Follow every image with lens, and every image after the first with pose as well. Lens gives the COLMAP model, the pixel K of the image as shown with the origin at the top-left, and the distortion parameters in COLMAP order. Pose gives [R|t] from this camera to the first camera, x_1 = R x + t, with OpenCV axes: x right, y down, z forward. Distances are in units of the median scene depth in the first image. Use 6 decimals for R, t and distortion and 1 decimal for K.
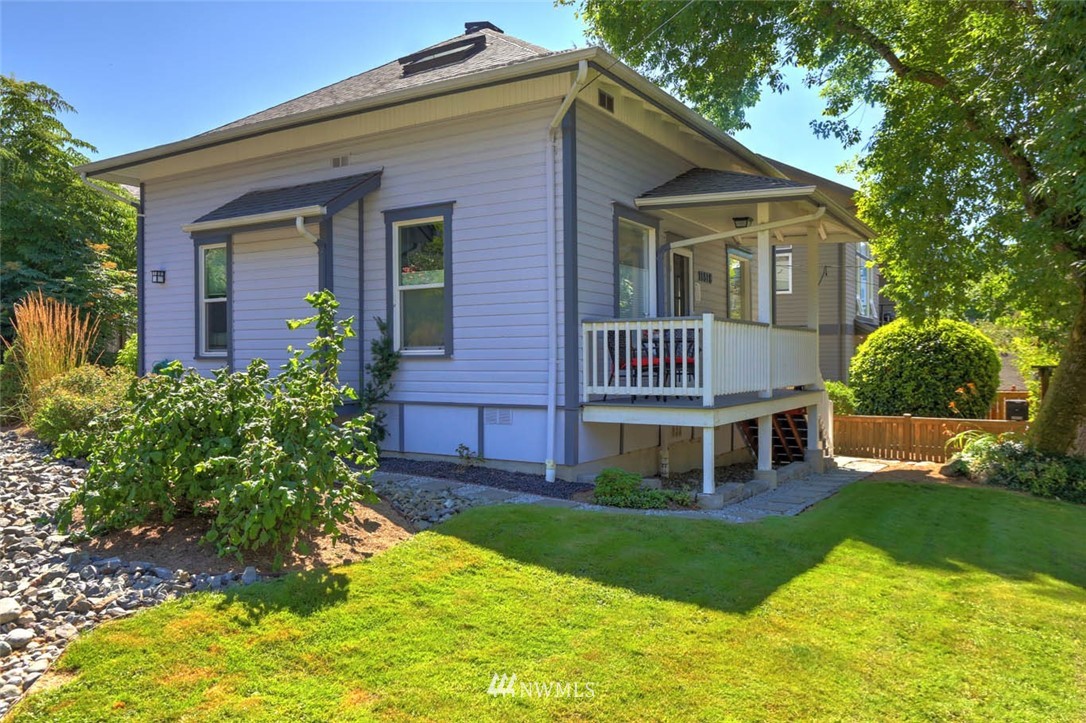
lens RADIAL K [[798.8, 0, 543.6], [0, 798.8, 360.4], [0, 0, 1]] dist [-0.017860, 0.020941]
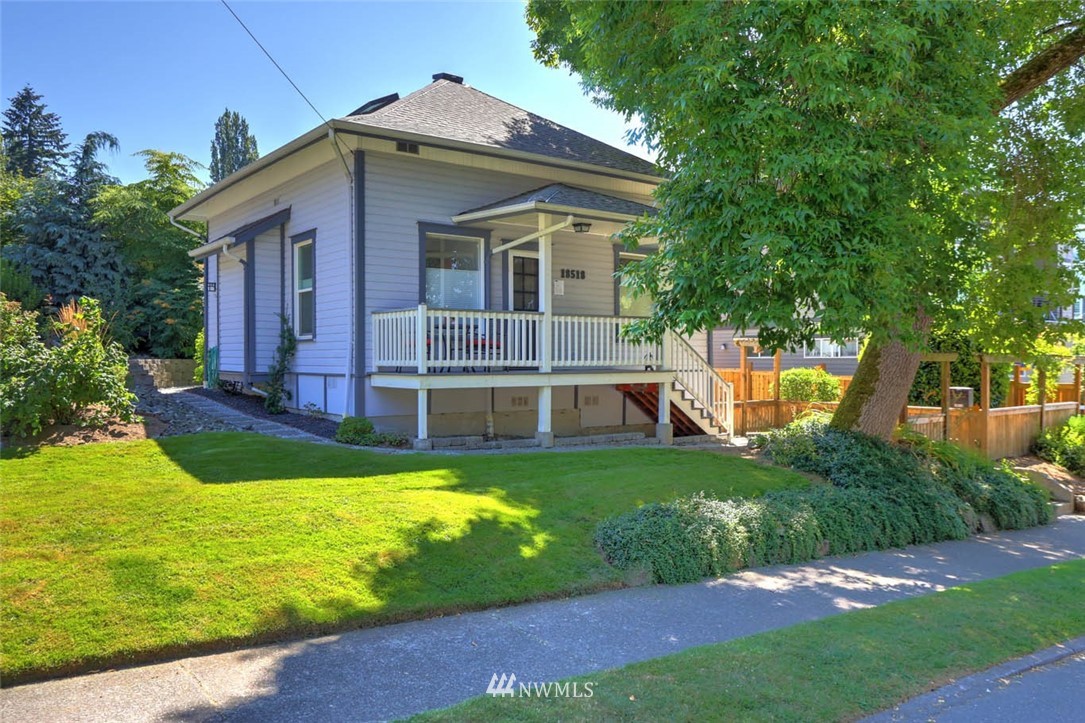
lens RADIAL K [[798.1, 0, 537.8], [0, 798.1, 371.4], [0, 0, 1]] dist [-0.017860, 0.020941]
pose [[0.935507, 0.009326, -0.353186, 0.729736], [-0.003761, 0.999858, 0.016441, 0.025457], [0.353289, -0.014052, 0.935409, -0.161310]]
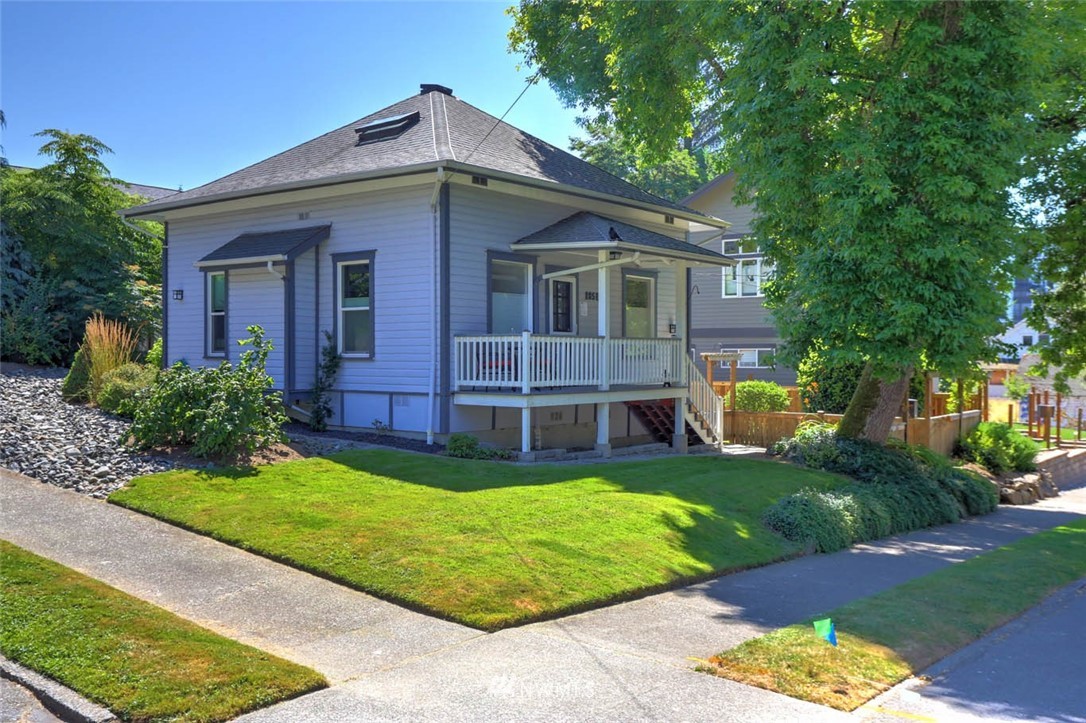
lens RADIAL K [[960.9, 0, 535.8], [0, 960.9, 365.2], [0, 0, 1]] dist [0.031721, -0.023290]
pose [[0.994427, 0.008314, -0.105097, 0.348931], [-0.007408, 0.999932, 0.009006, -0.010575], [0.105164, -0.008177, 0.994421, -0.669028]]
